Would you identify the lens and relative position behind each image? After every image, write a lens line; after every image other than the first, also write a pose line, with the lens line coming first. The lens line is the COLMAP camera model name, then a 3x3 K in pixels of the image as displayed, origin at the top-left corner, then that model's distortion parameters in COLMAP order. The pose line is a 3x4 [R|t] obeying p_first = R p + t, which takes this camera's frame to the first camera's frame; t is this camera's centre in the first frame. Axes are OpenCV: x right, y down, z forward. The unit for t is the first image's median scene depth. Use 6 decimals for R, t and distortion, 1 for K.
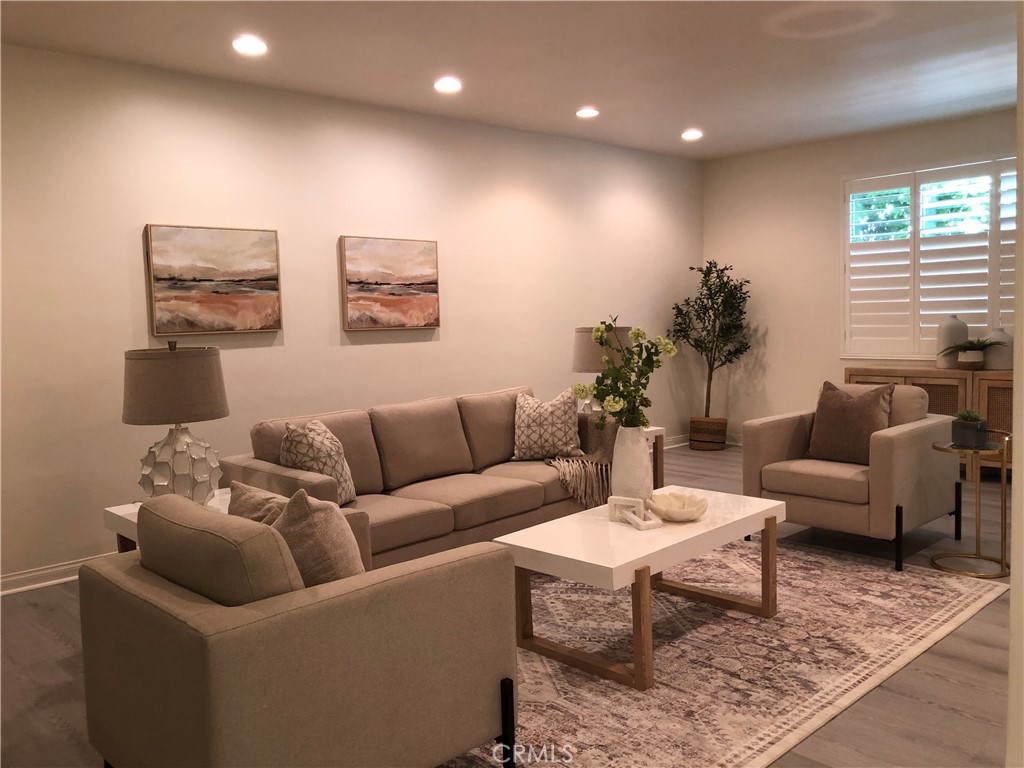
lens RADIAL K [[835.8, 0, 514.0], [0, 835.8, 371.5], [0, 0, 1]] dist [0.006298, -0.014664]
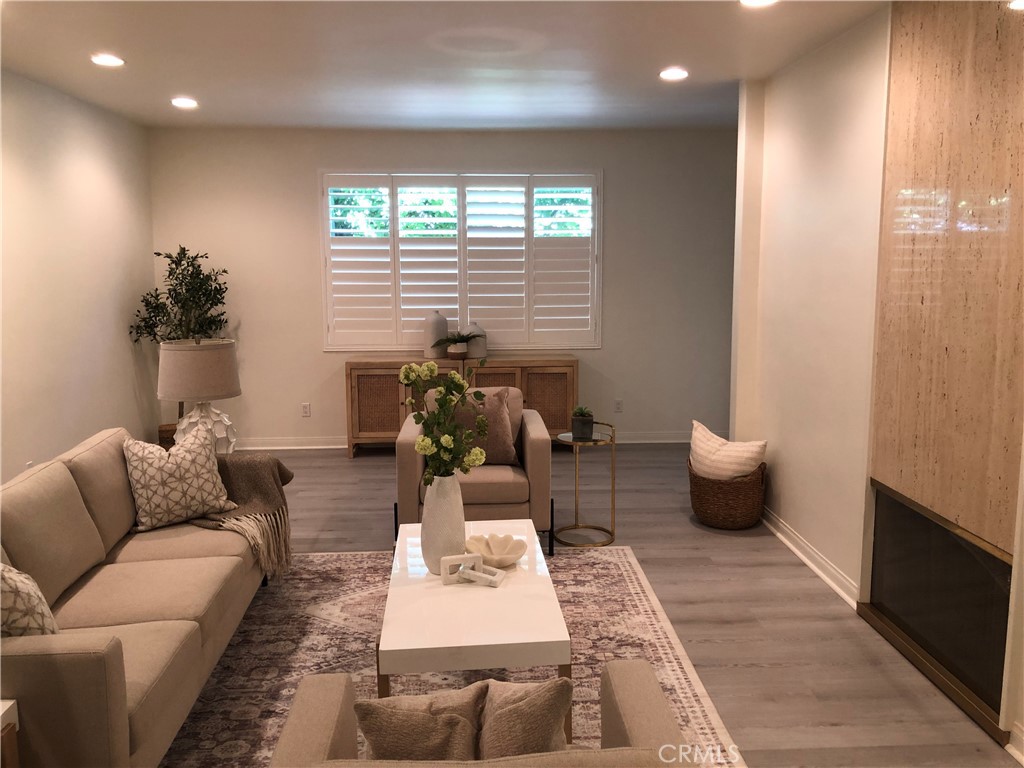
lens RADIAL K [[835.8, 0, 514.0], [0, 835.8, 371.5], [0, 0, 1]] dist [0.006298, -0.014664]
pose [[0.634796, -0.076348, 0.768898, -0.354332], [0.038097, 0.996989, 0.067545, -0.074563], [-0.771740, -0.013585, 0.635793, 0.268411]]
